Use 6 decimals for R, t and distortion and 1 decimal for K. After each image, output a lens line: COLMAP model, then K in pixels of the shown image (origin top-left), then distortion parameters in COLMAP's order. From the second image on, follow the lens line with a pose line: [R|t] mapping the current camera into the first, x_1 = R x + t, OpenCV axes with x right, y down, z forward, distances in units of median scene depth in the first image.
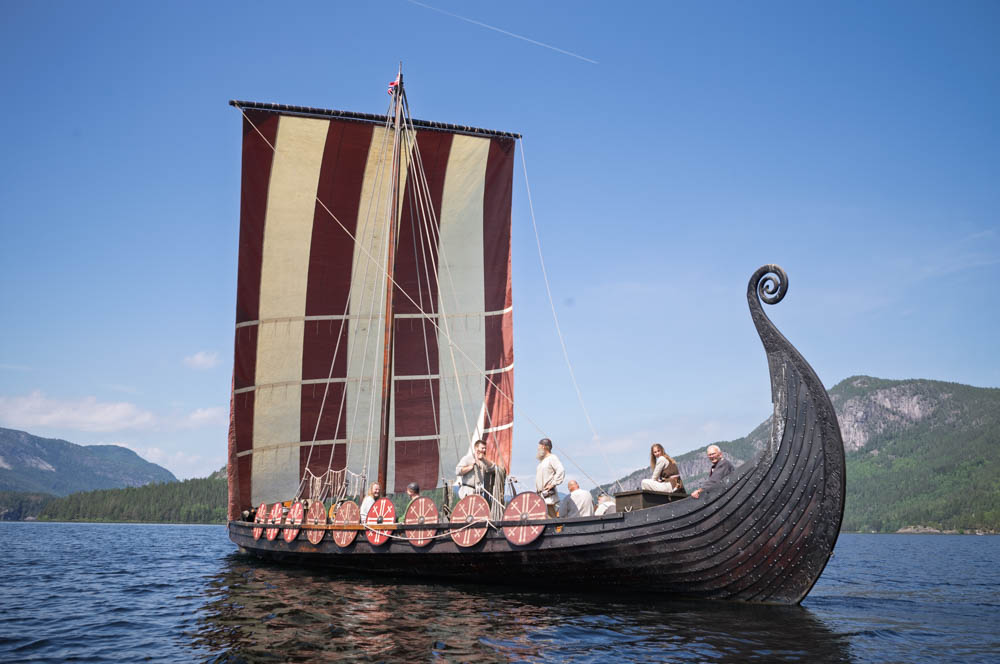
lens RADIAL K [[799.0, 0, 499.4], [0, 799.0, 325.5], [0, 0, 1]] dist [-0.012442, 0.007076]
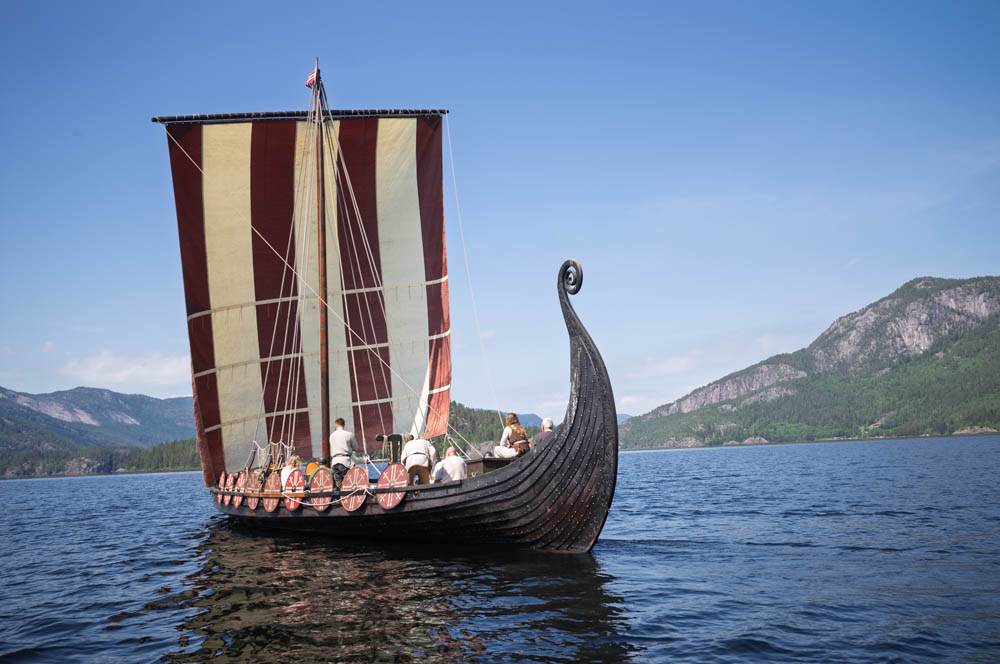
lens RADIAL K [[798.6, 0, 499.7], [0, 798.6, 333.3], [0, 0, 1]] dist [-0.015931, -0.005916]
pose [[0.995311, -0.069263, -0.067521, 0.243882], [0.075501, 0.992638, 0.094701, -0.068995], [0.060465, -0.099355, 0.993213, -0.113682]]
